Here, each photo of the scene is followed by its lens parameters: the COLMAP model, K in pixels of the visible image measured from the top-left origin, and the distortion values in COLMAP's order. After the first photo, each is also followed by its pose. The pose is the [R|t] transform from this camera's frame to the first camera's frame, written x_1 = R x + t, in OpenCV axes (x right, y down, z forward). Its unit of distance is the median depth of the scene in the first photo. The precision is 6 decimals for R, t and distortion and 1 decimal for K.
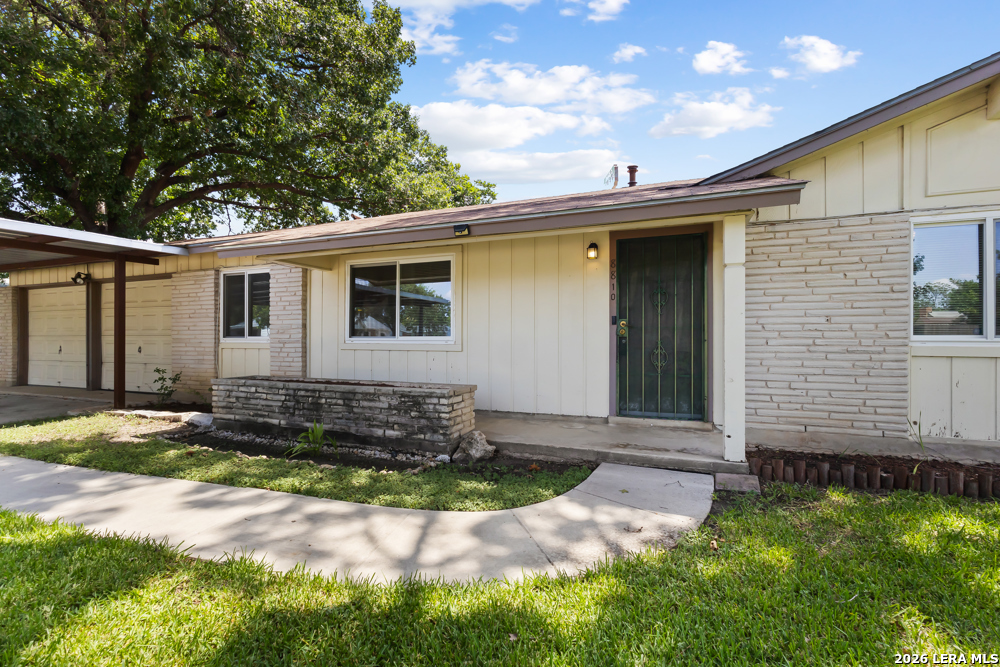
lens RADIAL K [[465.3, 0, 504.6], [0, 465.3, 340.3], [0, 0, 1]] dist [-0.001257, -0.000374]
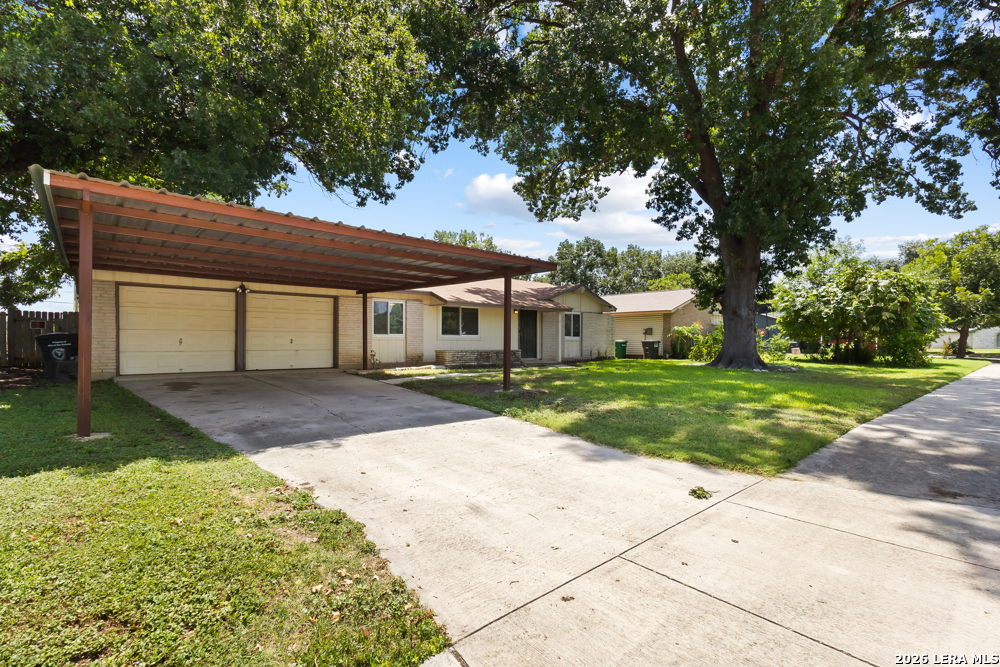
lens RADIAL K [[465.3, 0, 504.6], [0, 465.3, 340.3], [0, 0, 1]] dist [-0.001257, -0.000374]
pose [[0.427721, -0.000617, 0.903911, -2.335258], [-0.007527, 0.999963, 0.004244, 0.007258], [-0.903880, -0.008619, 0.427700, -0.349451]]
